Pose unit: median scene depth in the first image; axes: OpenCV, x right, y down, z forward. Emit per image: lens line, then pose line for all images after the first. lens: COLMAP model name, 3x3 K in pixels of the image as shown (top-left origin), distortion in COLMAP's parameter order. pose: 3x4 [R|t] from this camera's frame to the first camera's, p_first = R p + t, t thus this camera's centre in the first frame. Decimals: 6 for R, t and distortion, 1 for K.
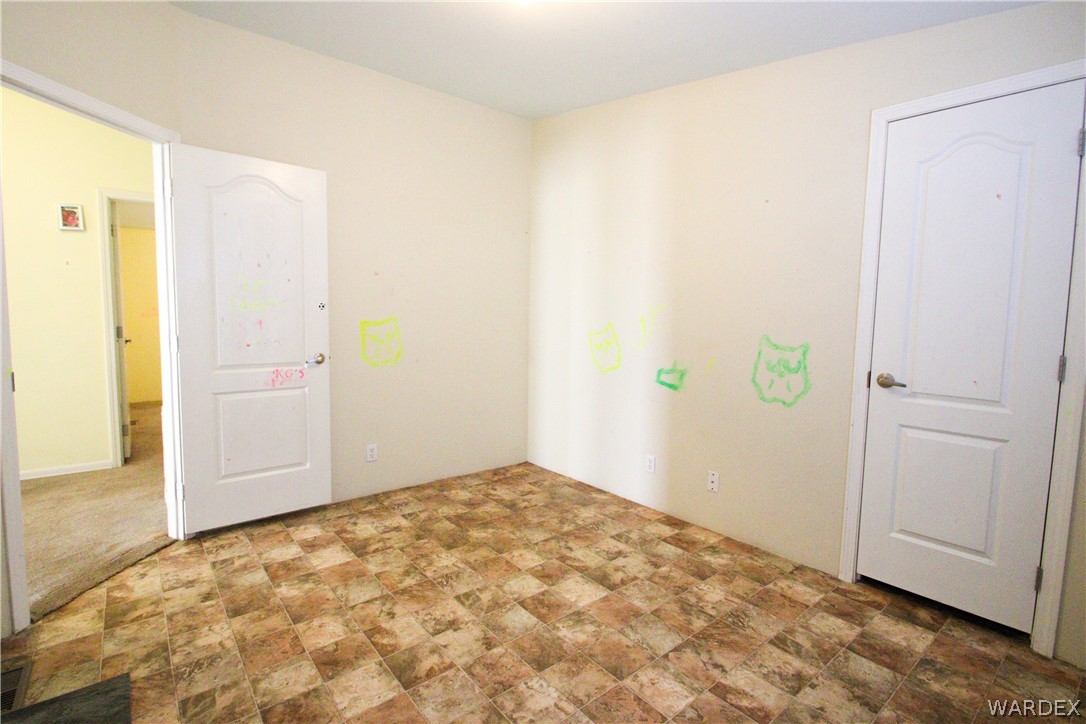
lens RADIAL K [[506.2, 0, 532.5], [0, 506.2, 363.5], [0, 0, 1]] dist [-0.005640, -0.009382]
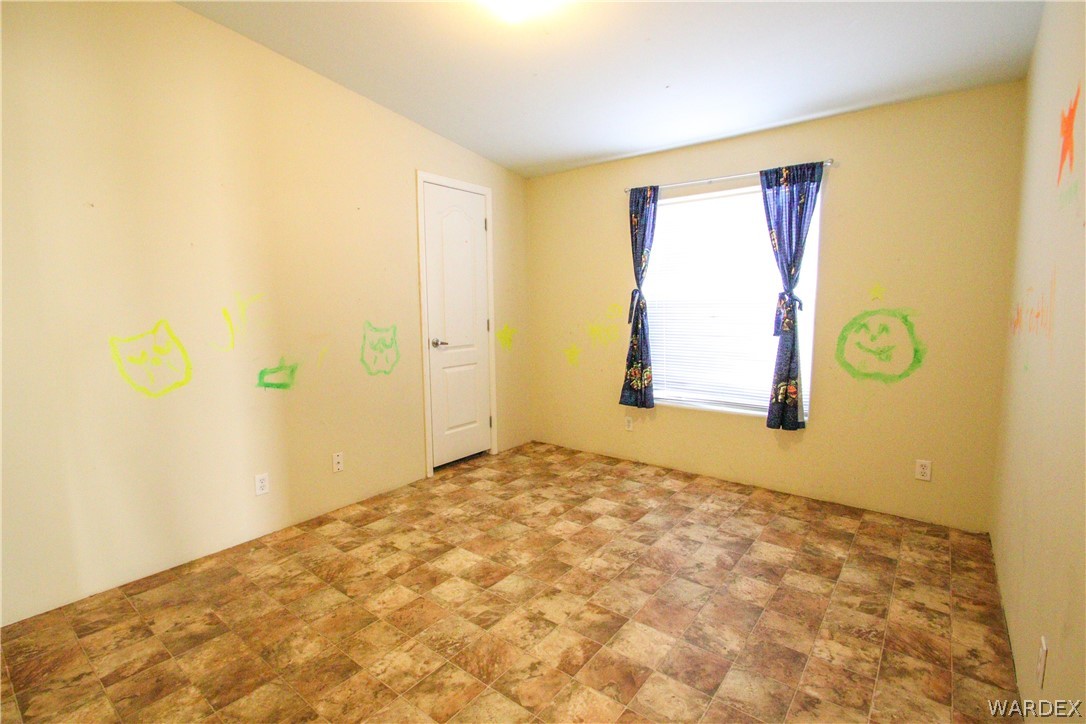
lens RADIAL K [[506.2, 0, 536.0], [0, 506.2, 360.3], [0, 0, 1]] dist [-0.005640, -0.009382]
pose [[-0.226429, -0.121749, 0.966389, -0.909488], [0.104136, 0.983445, 0.148297, -0.112689], [-0.968445, 0.134214, -0.210002, 0.976880]]
